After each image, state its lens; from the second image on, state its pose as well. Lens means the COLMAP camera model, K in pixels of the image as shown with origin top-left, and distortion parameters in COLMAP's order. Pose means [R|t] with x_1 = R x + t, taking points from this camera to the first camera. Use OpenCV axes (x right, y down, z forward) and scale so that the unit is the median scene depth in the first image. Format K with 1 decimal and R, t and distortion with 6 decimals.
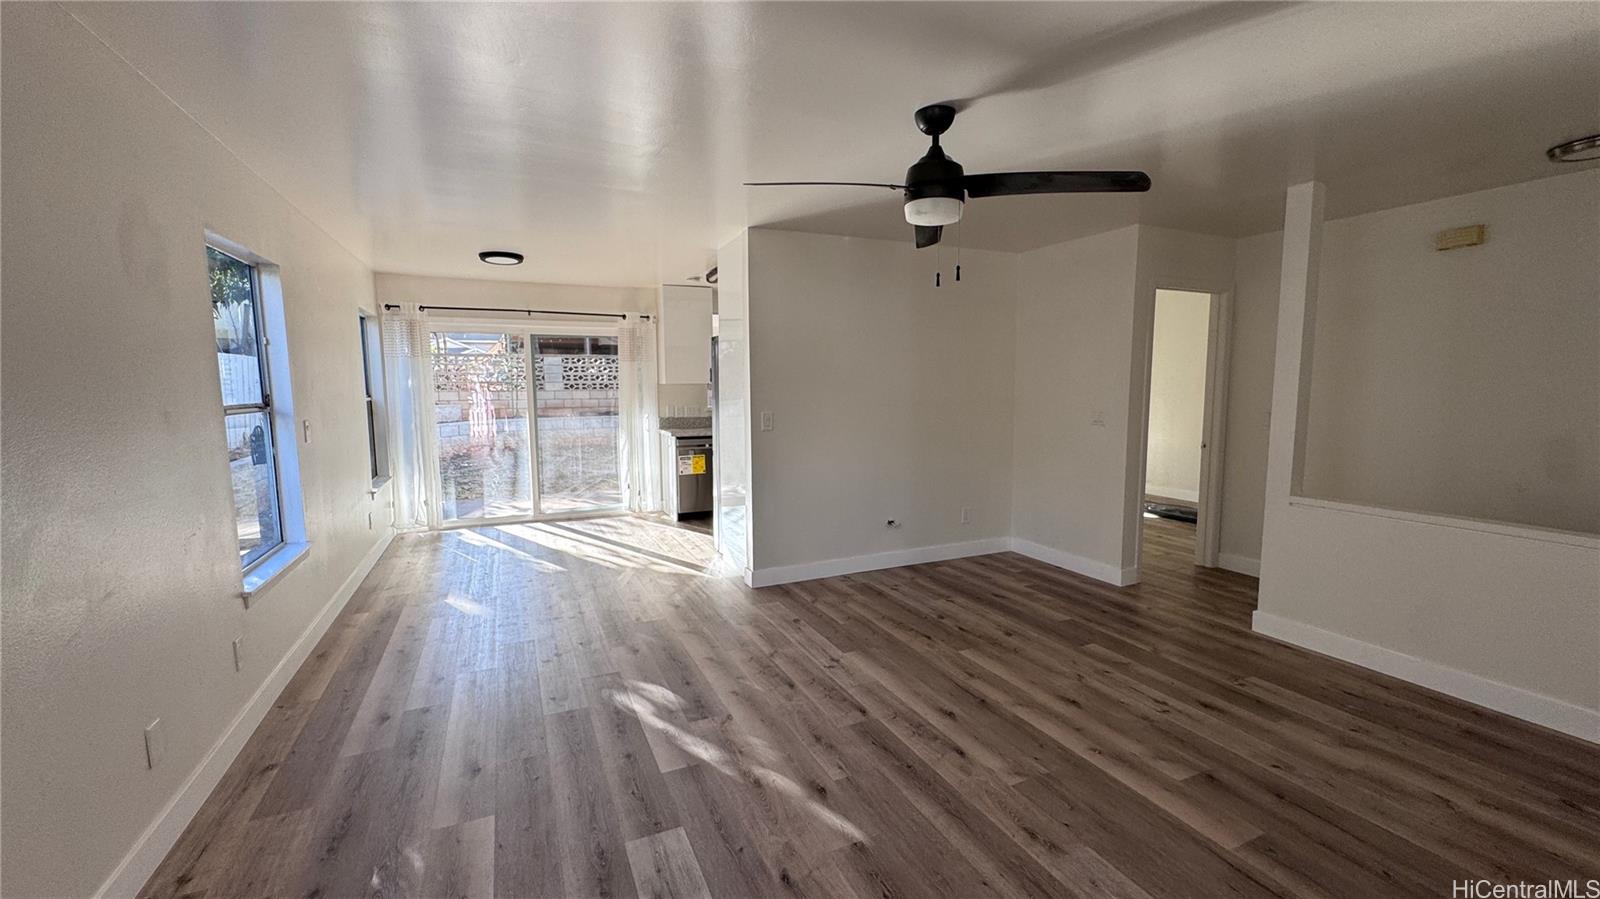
lens RADIAL K [[645.0, 0, 800.0], [0, 645.0, 449.5], [0, 0, 1]] dist [-0.002174, 0.000348]
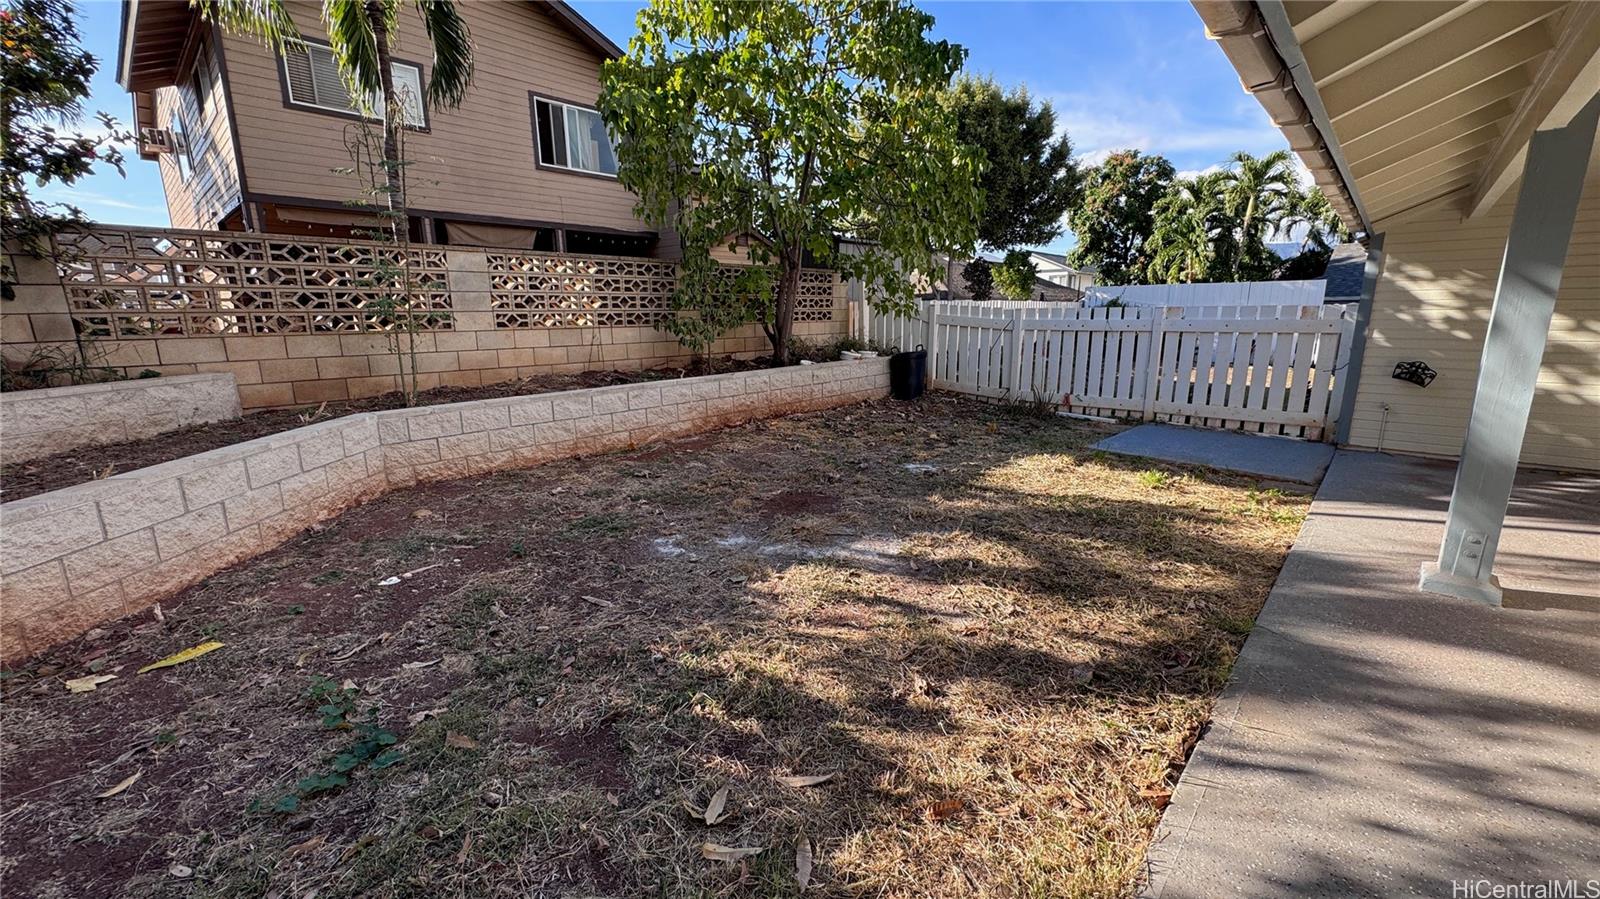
lens RADIAL K [[639.4, 0, 818.7], [0, 639.4, 451.1], [0, 0, 1]] dist [-0.014066, 0.000179]
pose [[0.916043, -0.087091, 0.391509, -1.195733], [0.044416, 0.992164, 0.116784, -0.172601], [-0.398612, -0.089590, 0.912733, 1.734352]]
